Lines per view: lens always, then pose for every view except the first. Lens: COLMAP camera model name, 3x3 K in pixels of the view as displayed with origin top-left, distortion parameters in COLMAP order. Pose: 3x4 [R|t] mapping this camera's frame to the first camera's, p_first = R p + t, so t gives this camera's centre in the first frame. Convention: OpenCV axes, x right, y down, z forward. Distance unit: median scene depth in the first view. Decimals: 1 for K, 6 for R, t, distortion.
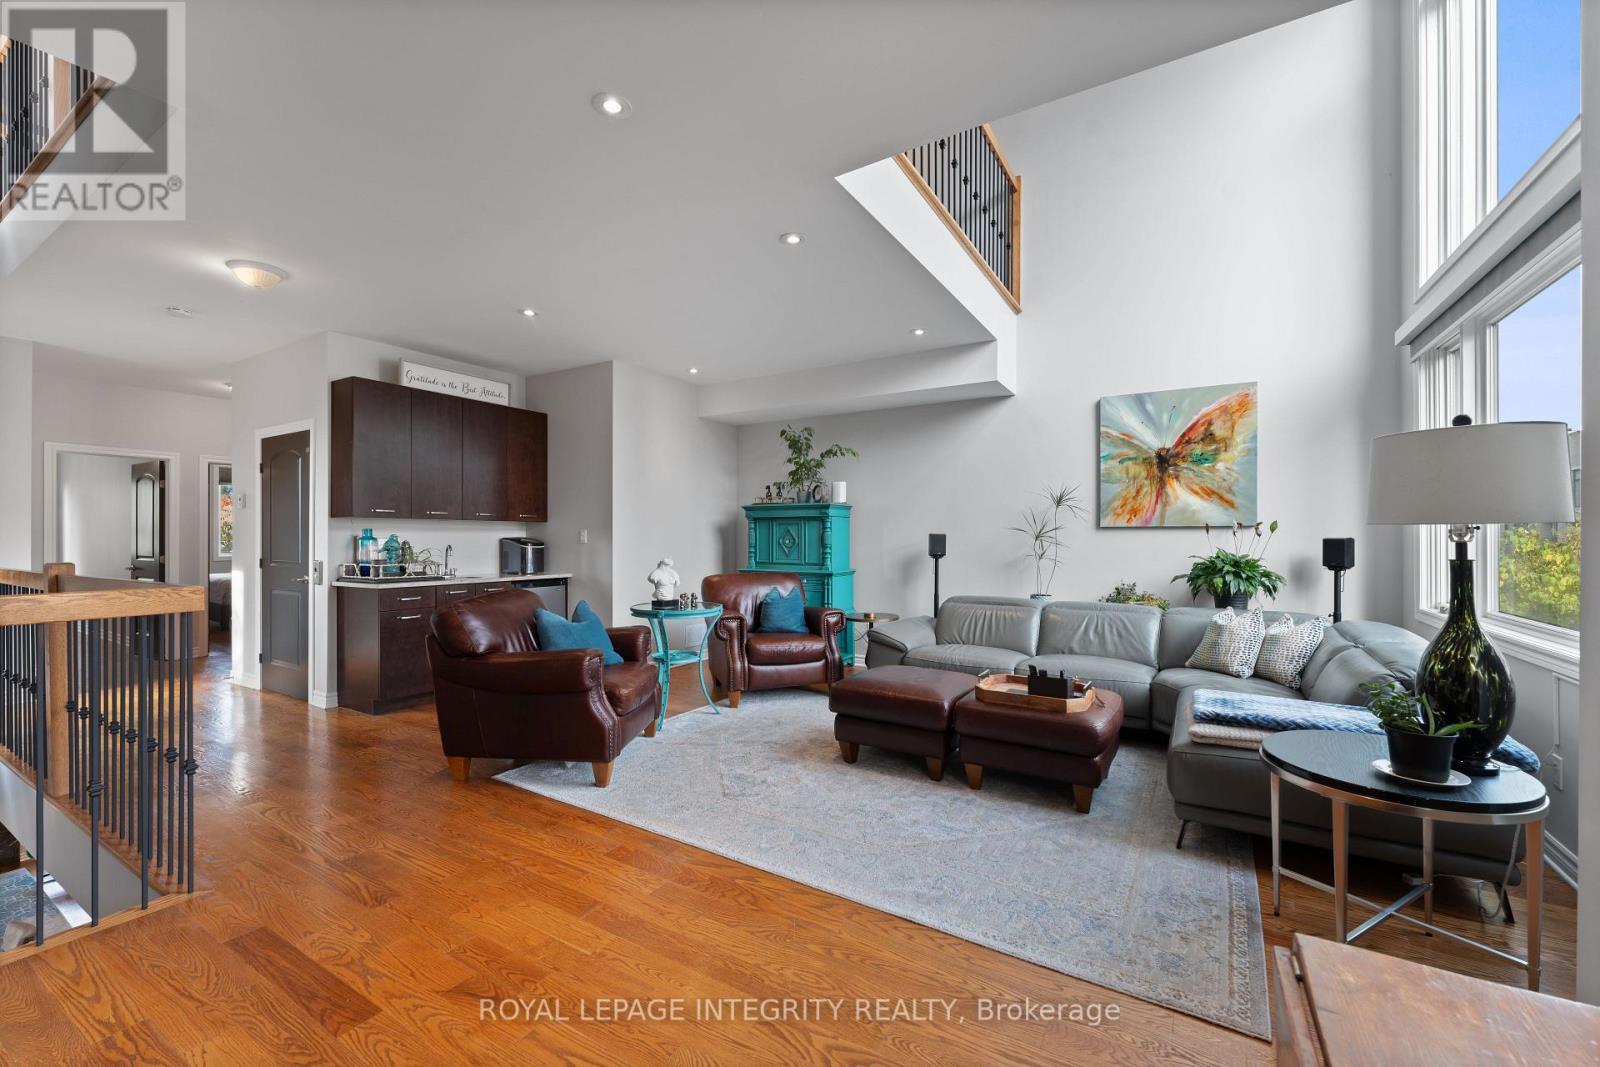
lens RADIAL K [[644.2, 0, 813.1], [0, 644.2, 533.8], [0, 0, 1]] dist [0.000791, 0.000046]
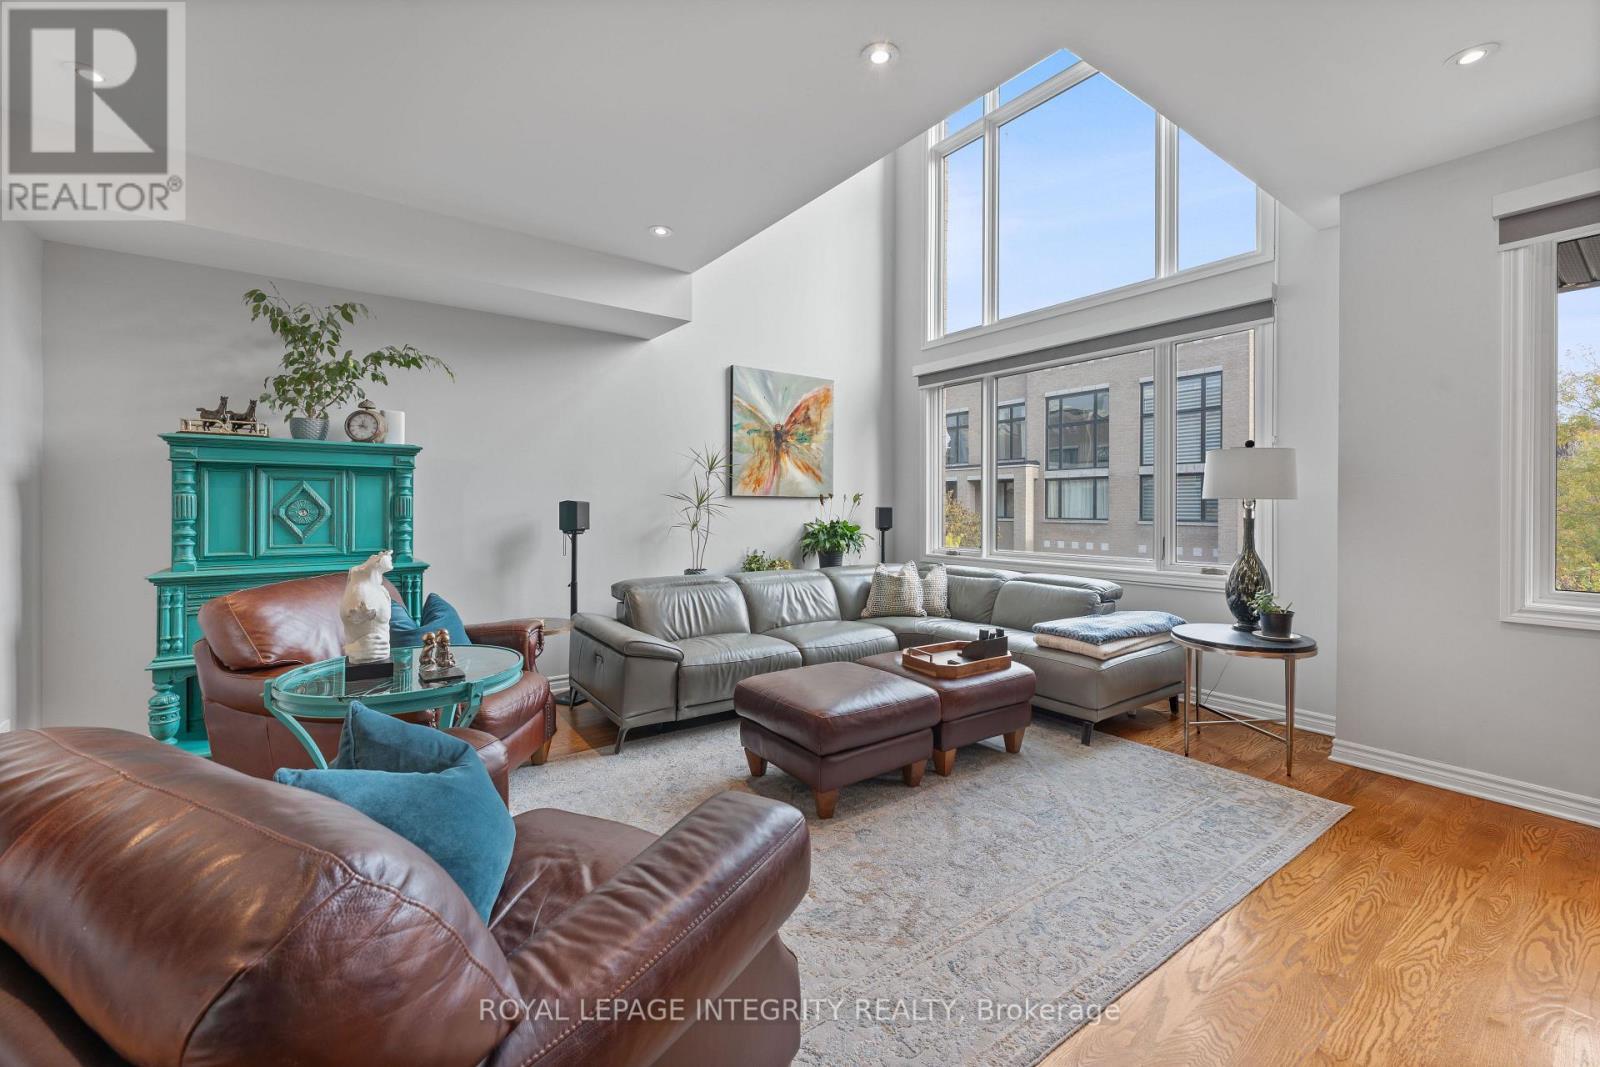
lens RADIAL K [[644.2, 0, 808.1], [0, 644.2, 508.2], [0, 0, 1]] dist [0.000791, 0.000046]
pose [[0.392521, -0.000492, 0.919743, -0.441855], [-0.006806, 0.999971, 0.003439, 0.004627], [-0.919718, -0.007610, 0.392506, 0.527880]]
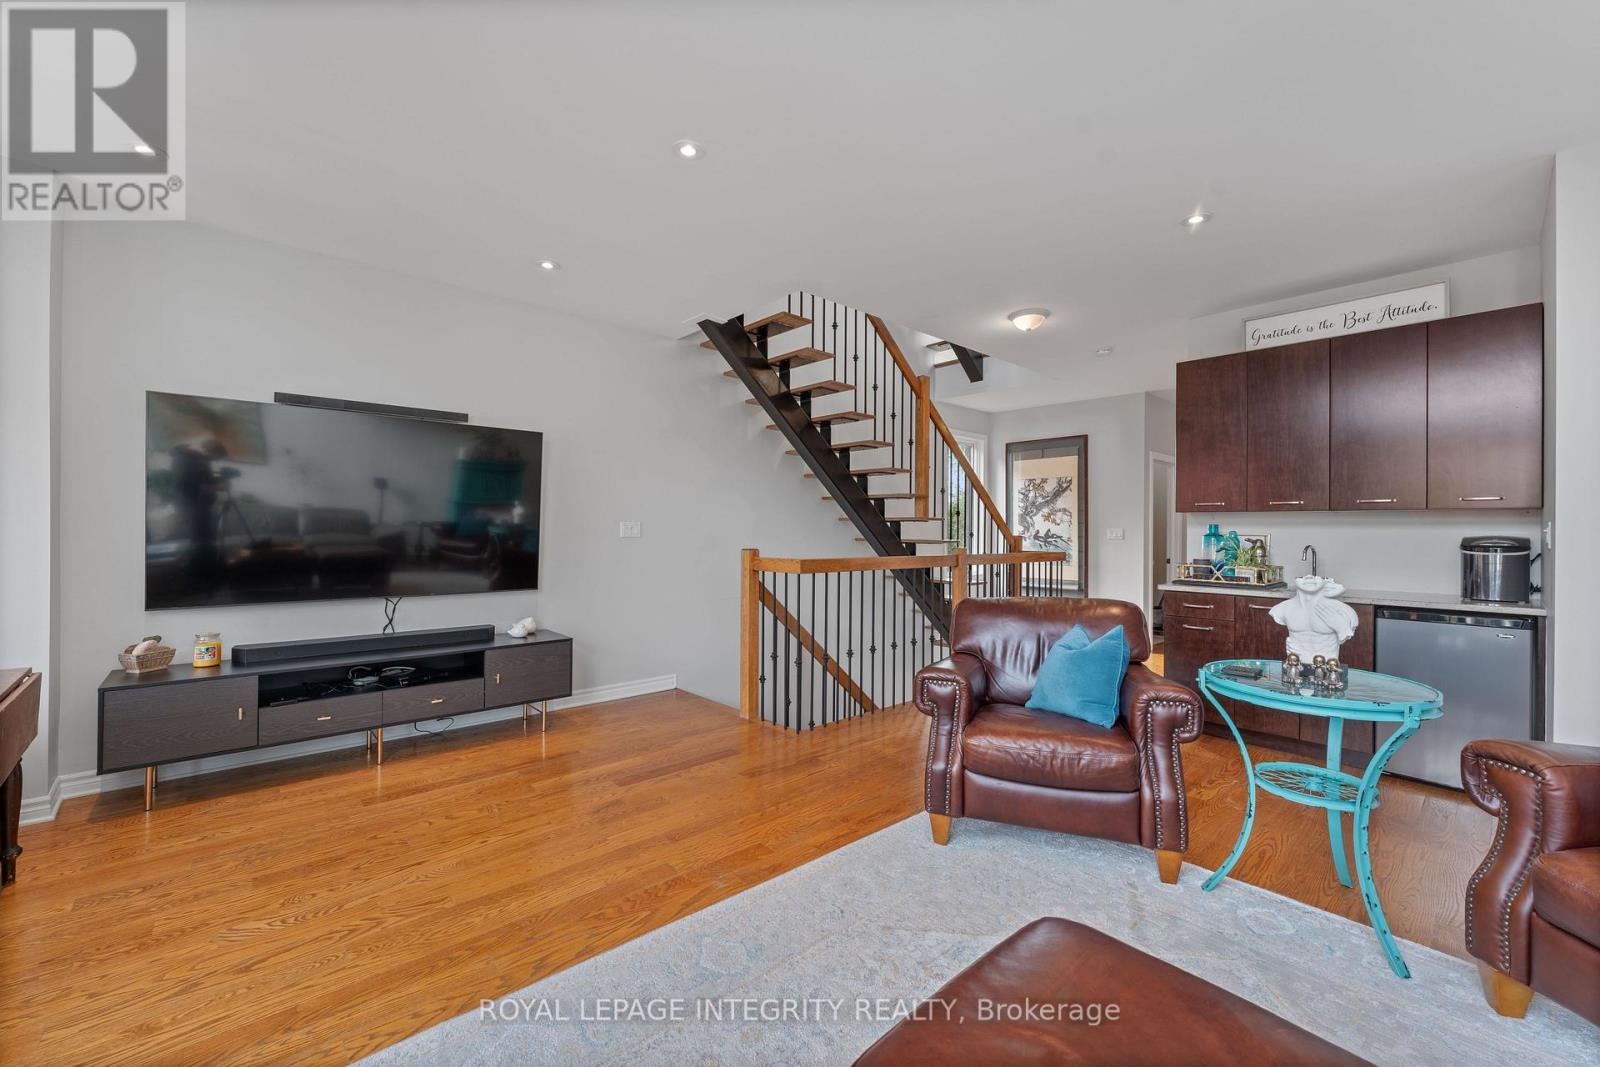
lens RADIAL K [[644.2, 0, 803.1], [0, 644.2, 528.9], [0, 0, 1]] dist [0.000791, 0.000046]
pose [[-0.294719, -0.003066, -0.955579, 0.322261], [-0.000283, 0.999995, -0.003122, 0.001268], [0.955584, -0.000650, -0.294718, 0.693884]]
